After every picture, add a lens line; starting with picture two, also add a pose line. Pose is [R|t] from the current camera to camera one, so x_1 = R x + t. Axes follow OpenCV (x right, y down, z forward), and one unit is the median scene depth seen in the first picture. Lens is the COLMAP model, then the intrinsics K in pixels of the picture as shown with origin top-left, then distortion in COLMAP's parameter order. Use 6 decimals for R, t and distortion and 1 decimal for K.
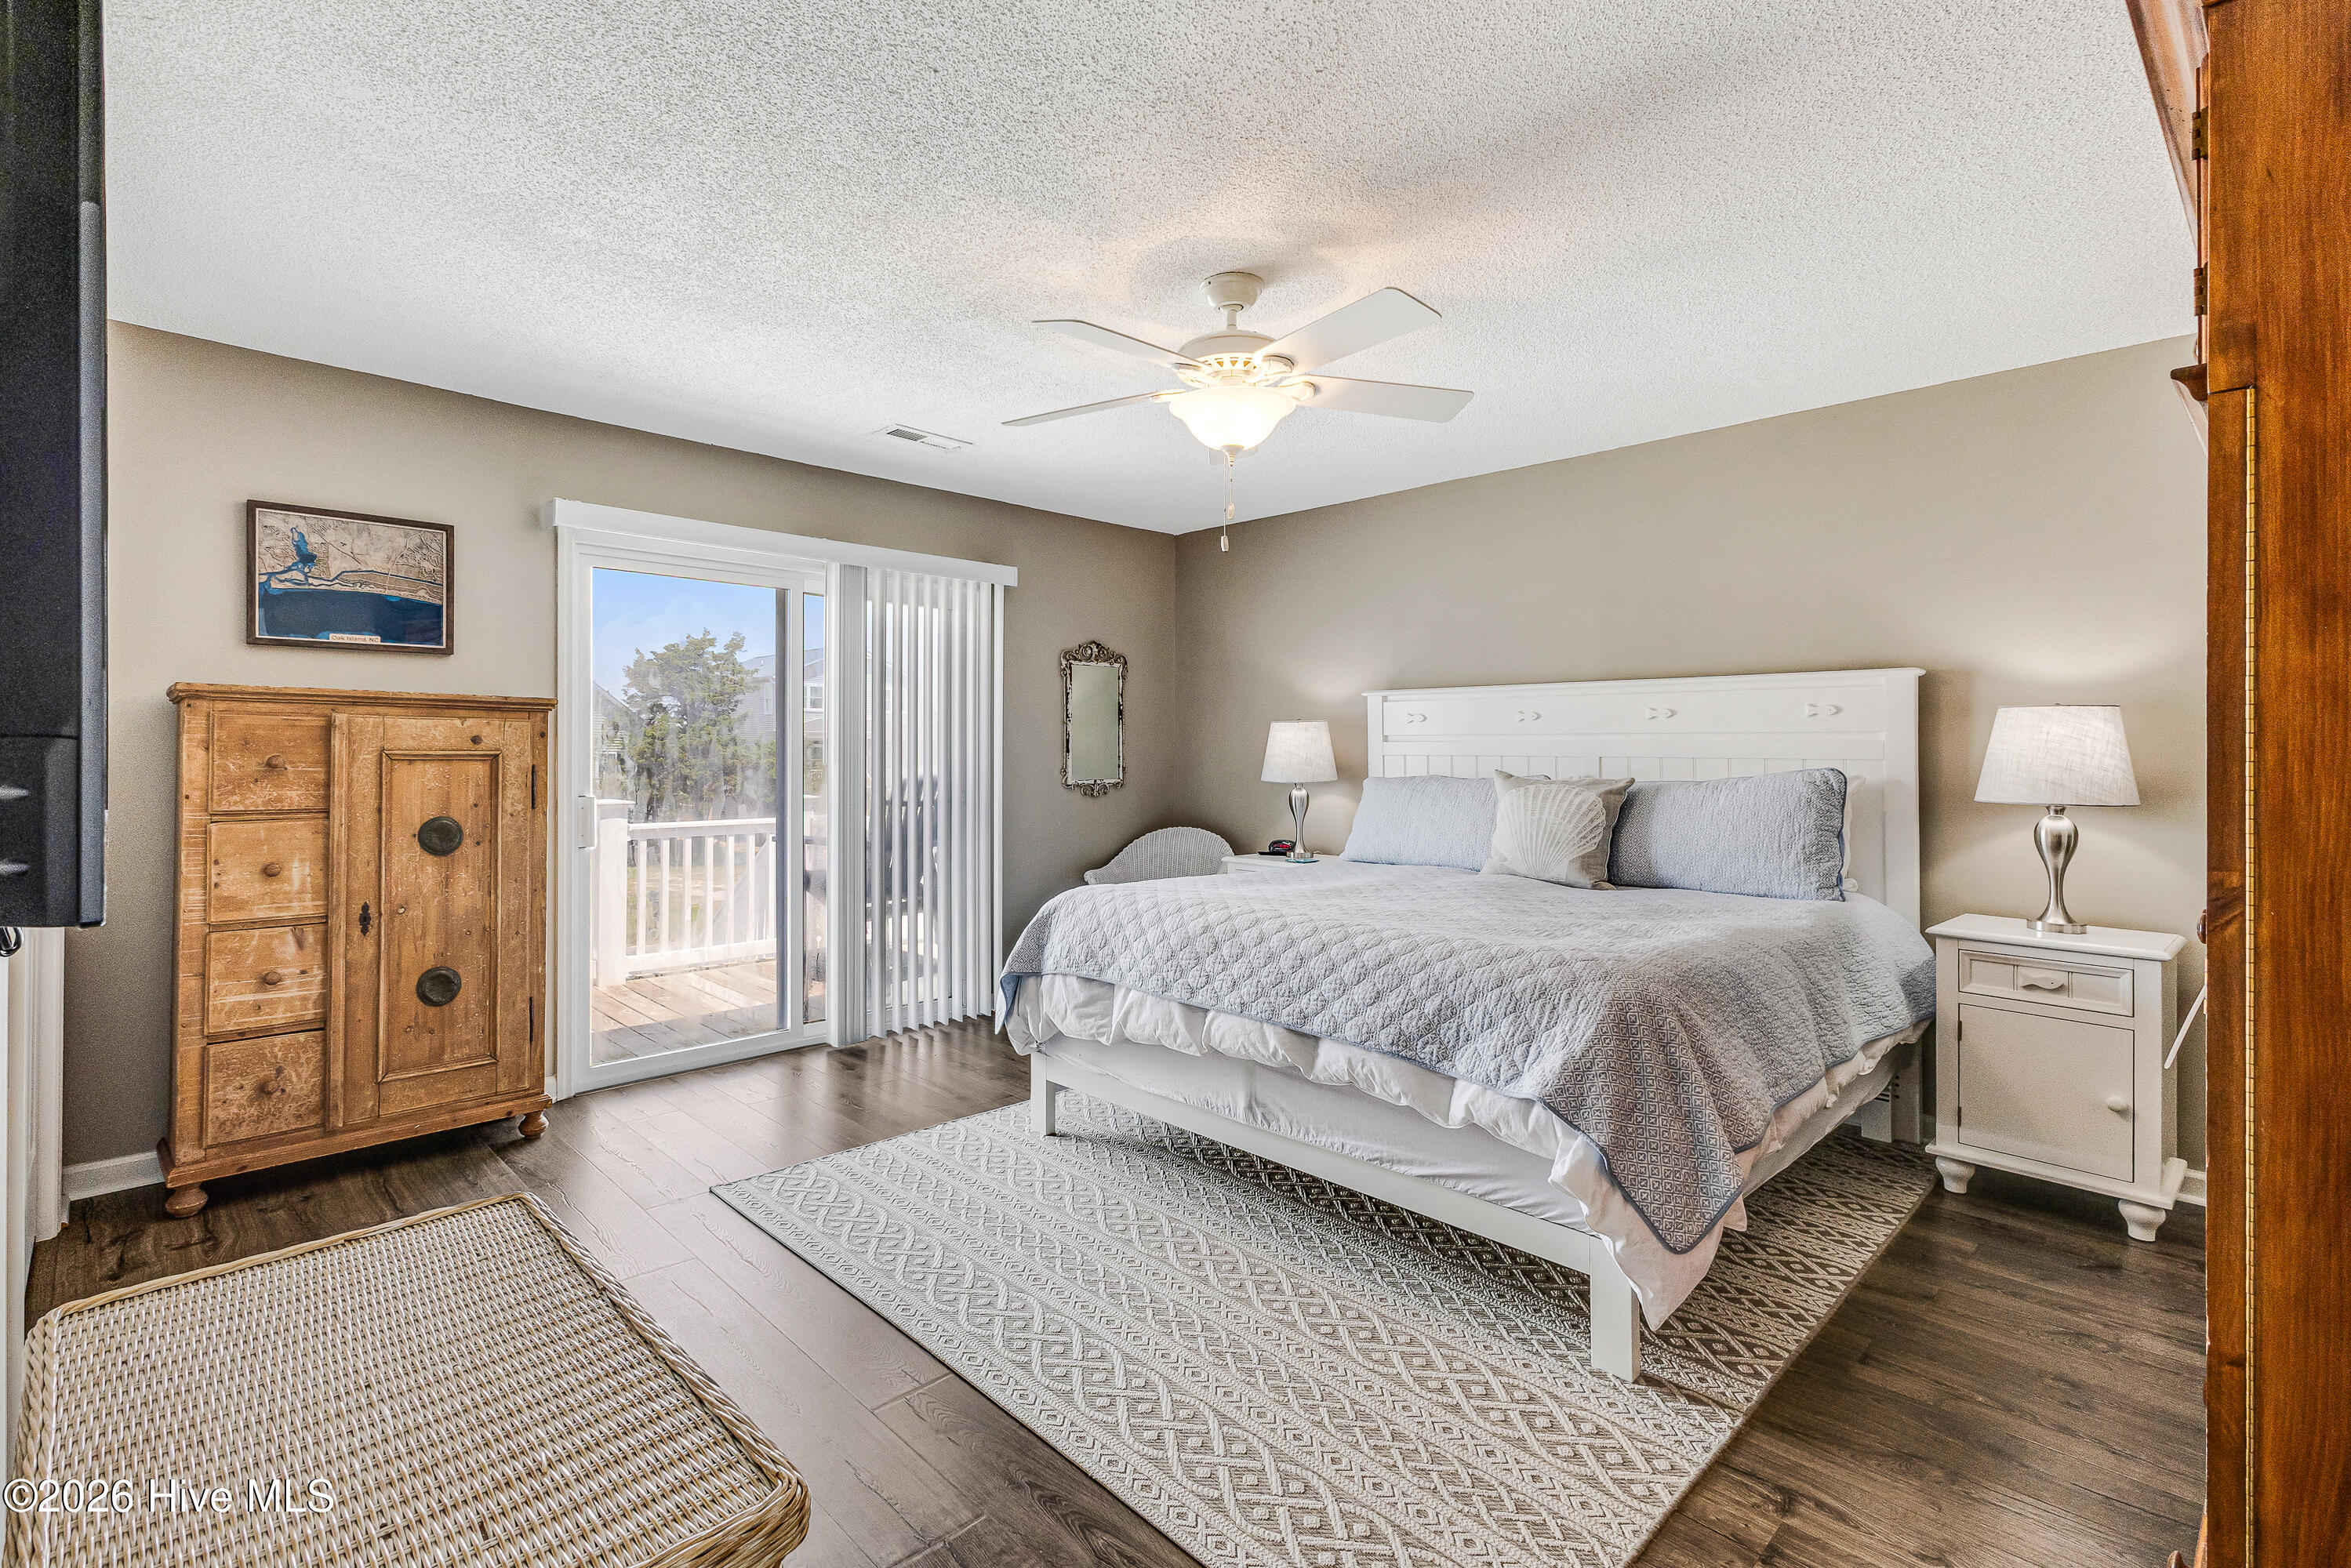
lens RADIAL K [[1077.0, 0, 1160.2], [0, 1077.0, 734.4], [0, 0, 1]] dist [0.010161, -0.000676]
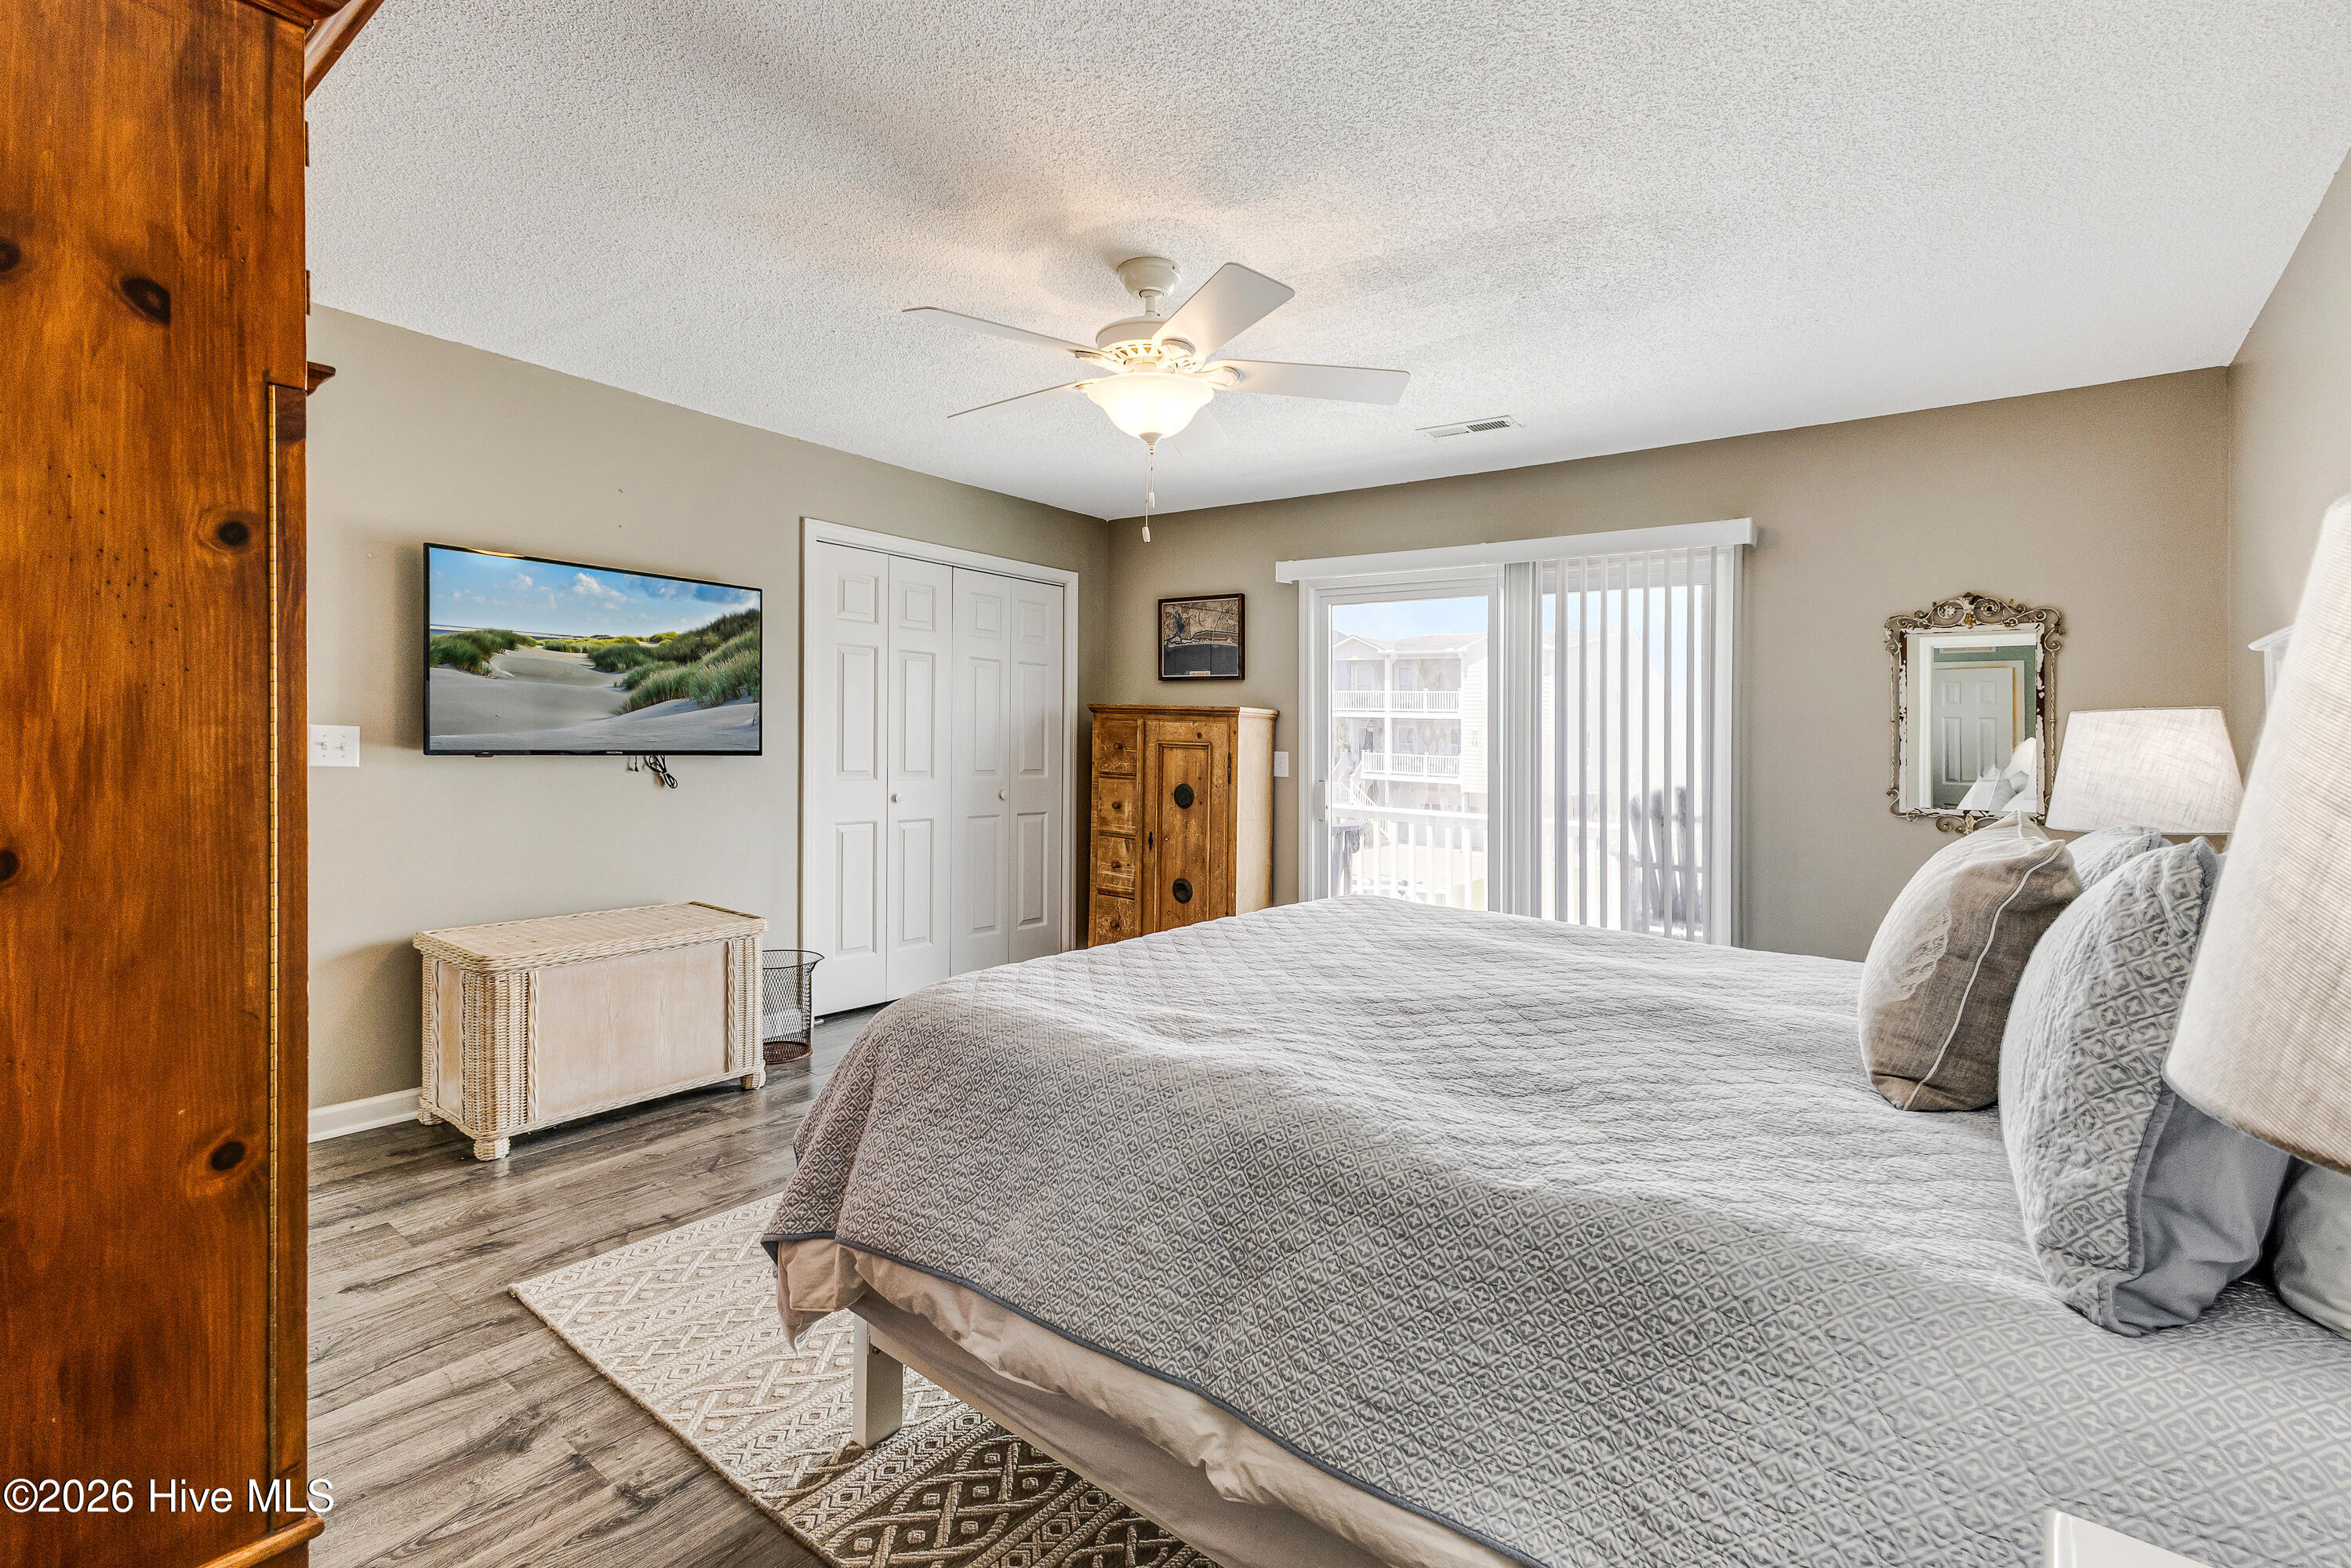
lens RADIAL K [[1087.5, 0, 1152.8], [0, 1087.5, 757.4], [0, 0, 1]] dist [0.013174, -0.000134]
pose [[0.123612, 0.021604, -0.992095, 0.989777], [-0.011895, 0.999723, 0.020288, 0.006324], [0.992259, 0.009293, 0.123835, 0.822992]]
